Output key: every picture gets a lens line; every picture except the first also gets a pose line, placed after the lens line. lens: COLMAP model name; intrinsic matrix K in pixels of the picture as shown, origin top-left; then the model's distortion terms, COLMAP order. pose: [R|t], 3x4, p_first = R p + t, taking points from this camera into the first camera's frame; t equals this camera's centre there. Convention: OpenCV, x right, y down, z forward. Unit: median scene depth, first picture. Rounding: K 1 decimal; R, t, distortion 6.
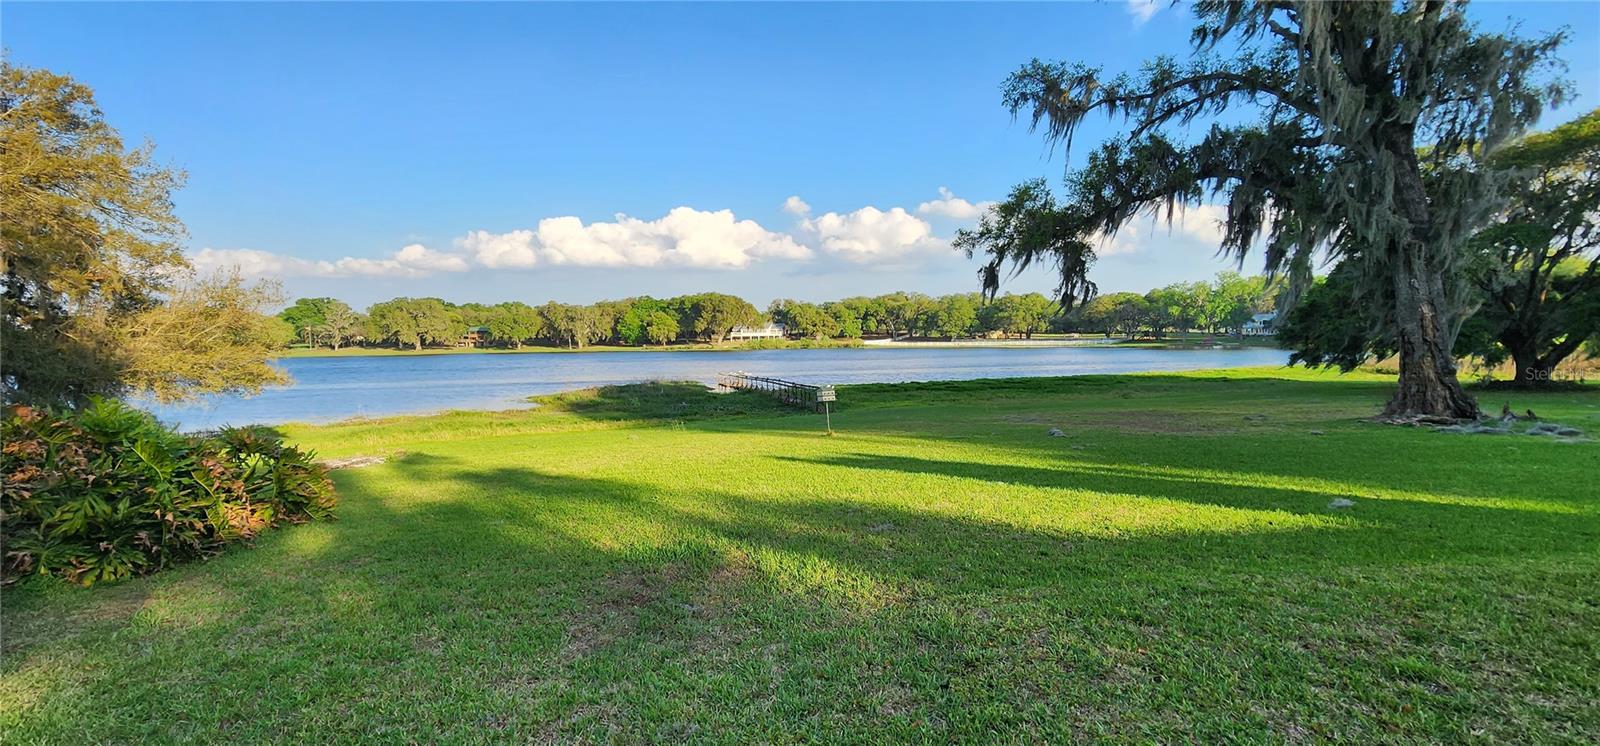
lens RADIAL K [[672.5, 0, 790.3], [0, 672.5, 374.7], [0, 0, 1]] dist [0.014325, -0.008904]
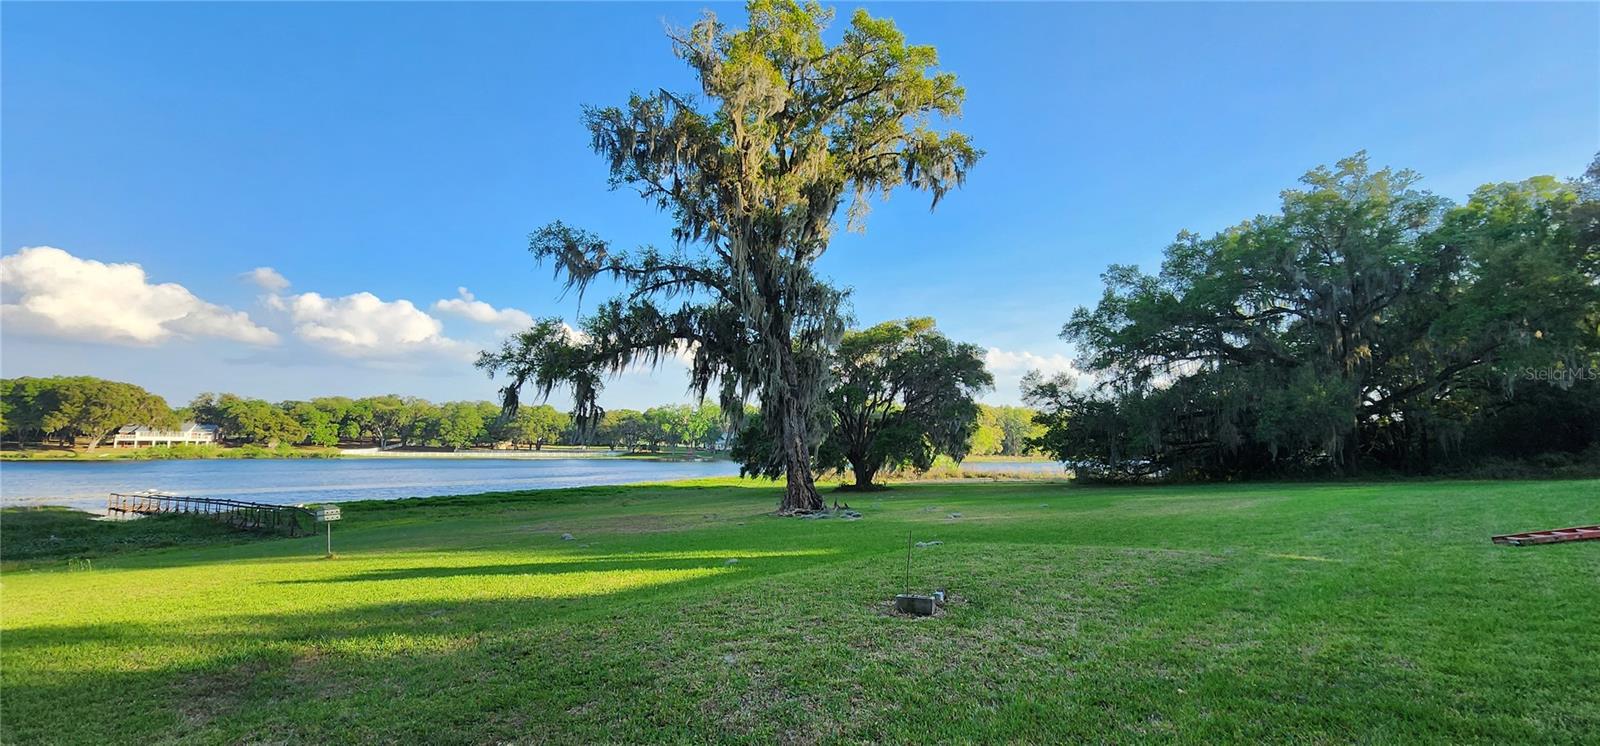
lens RADIAL K [[672.5, 0, 790.3], [0, 672.5, 374.7], [0, 0, 1]] dist [0.014325, -0.008904]
pose [[0.766993, 0.086085, 0.635855, -0.050846], [0.019038, 0.987470, -0.156653, -0.001470], [-0.641373, 0.132257, 0.755744, -0.115254]]
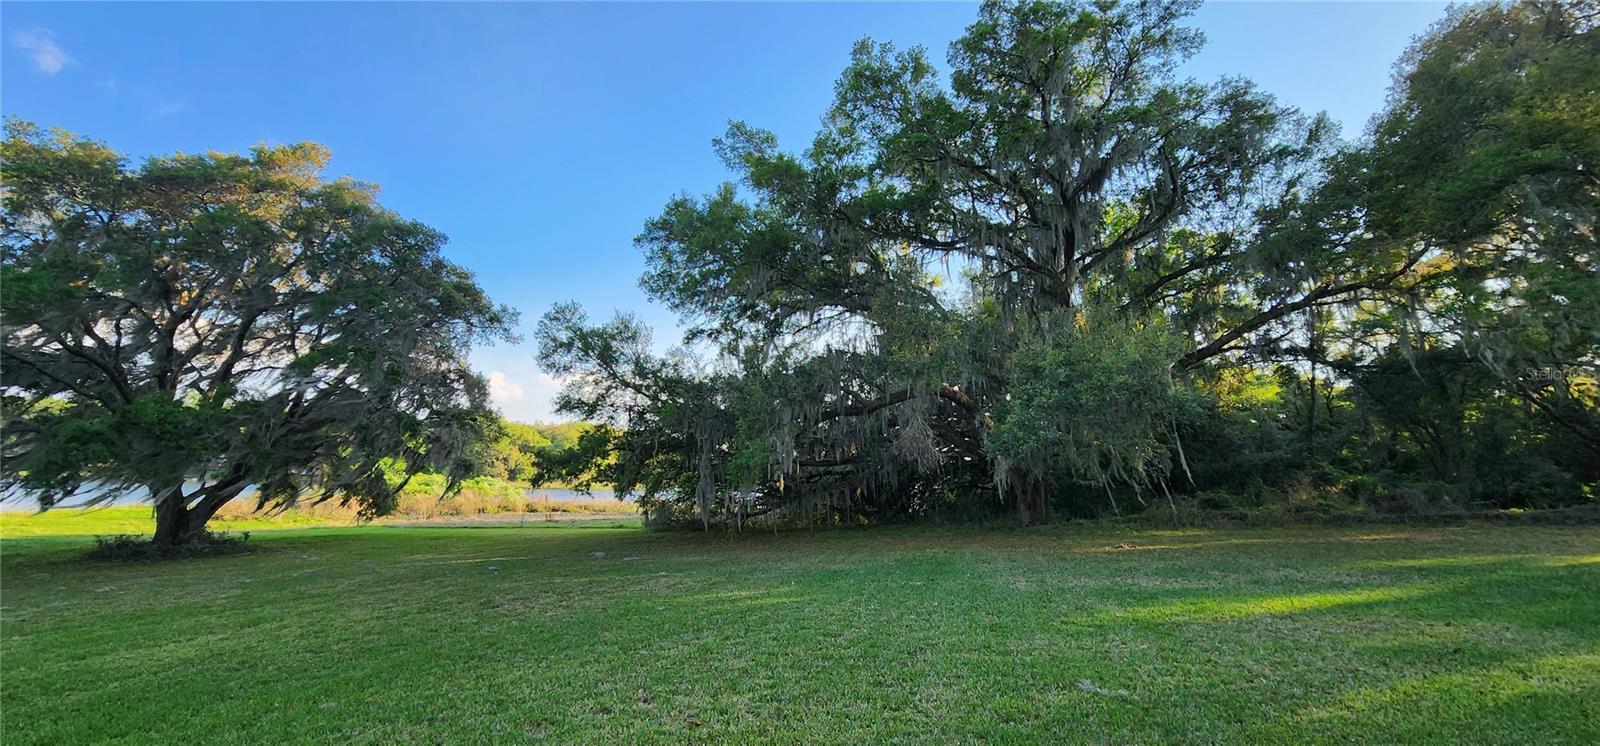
lens RADIAL K [[672.5, 0, 790.3], [0, 672.5, 374.7], [0, 0, 1]] dist [0.014325, -0.008904]
pose [[0.360300, 0.173274, 0.916603, 0.744692], [0.008455, 0.981950, -0.188951, -0.020664], [-0.932798, 0.075829, 0.352331, 0.198993]]
